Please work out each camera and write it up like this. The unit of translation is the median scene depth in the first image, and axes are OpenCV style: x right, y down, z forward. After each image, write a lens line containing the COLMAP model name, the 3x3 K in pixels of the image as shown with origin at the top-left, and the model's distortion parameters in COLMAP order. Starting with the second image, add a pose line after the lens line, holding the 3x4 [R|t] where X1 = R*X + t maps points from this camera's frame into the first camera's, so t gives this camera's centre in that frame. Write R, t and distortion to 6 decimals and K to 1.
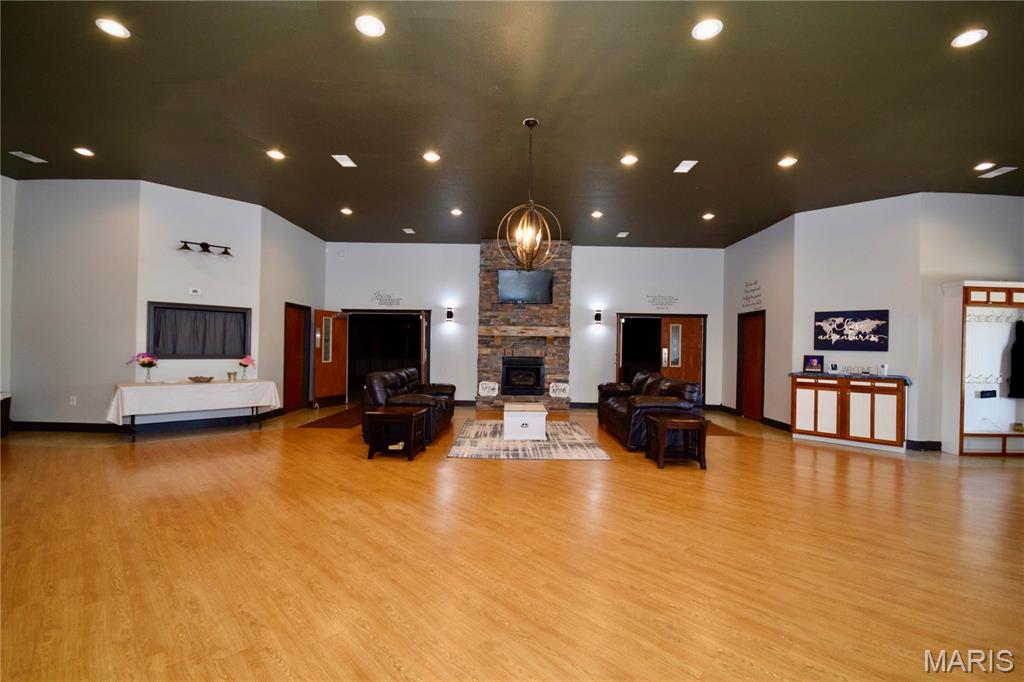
lens RADIAL K [[449.3, 0, 513.2], [0, 449.3, 344.5], [0, 0, 1]] dist [-0.002648, 0.000082]
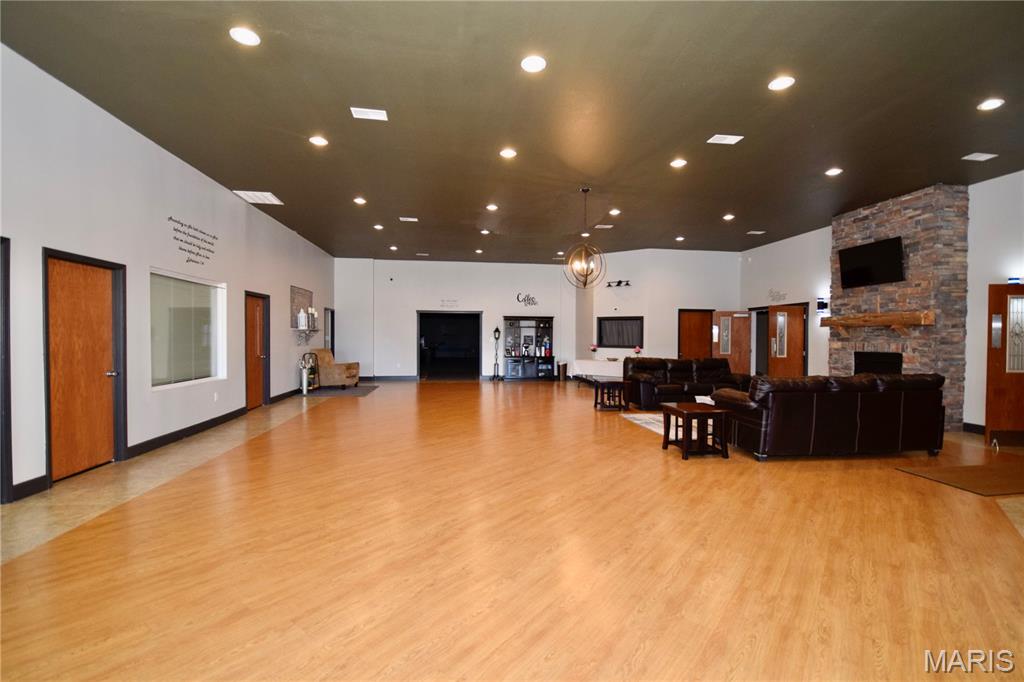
lens RADIAL K [[449.3, 0, 513.7], [0, 449.3, 341.3], [0, 0, 1]] dist [-0.002648, 0.000082]
pose [[0.147101, -0.007435, -0.989094, 0.708997], [-0.000749, 0.999971, -0.007628, 0.014773], [0.989121, 0.001863, 0.147091, 0.254582]]
